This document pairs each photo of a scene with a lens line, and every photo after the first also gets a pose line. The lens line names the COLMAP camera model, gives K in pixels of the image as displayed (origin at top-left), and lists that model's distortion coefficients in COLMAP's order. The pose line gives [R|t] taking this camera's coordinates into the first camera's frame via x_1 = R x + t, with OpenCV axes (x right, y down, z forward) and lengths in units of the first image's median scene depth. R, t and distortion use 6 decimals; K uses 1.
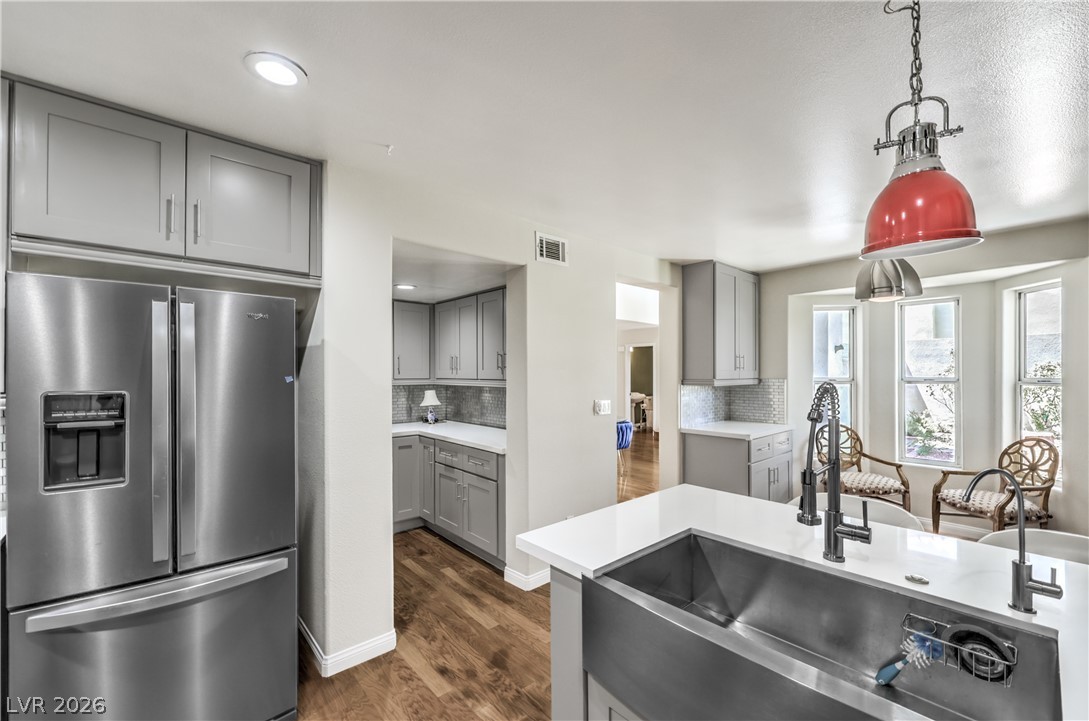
lens RADIAL K [[442.6, 0, 549.0], [0, 442.6, 369.2], [0, 0, 1]] dist [-0.001022, -0.000143]
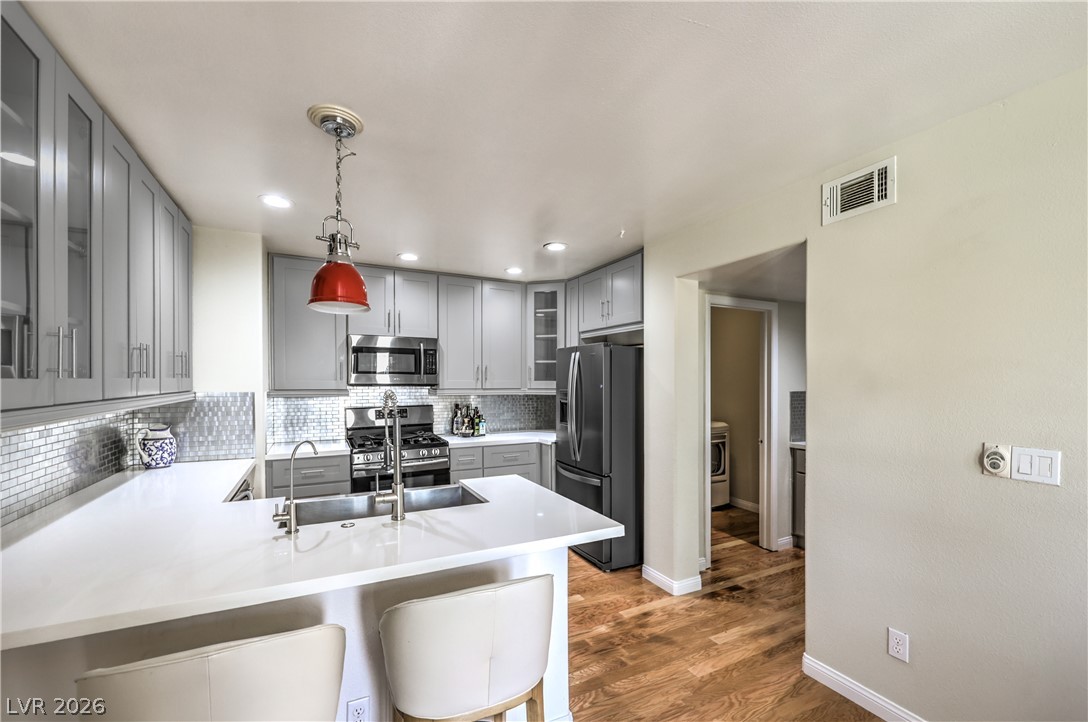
lens RADIAL K [[449.4, 0, 542.7], [0, 449.4, 387.7], [0, 0, 1]] dist [-0.003283, -0.000468]
pose [[-0.267304, 0.013191, -0.963522, 0.930633], [0.006458, 0.999908, 0.011897, 0.003752], [0.963591, -0.003043, -0.267364, 0.901578]]
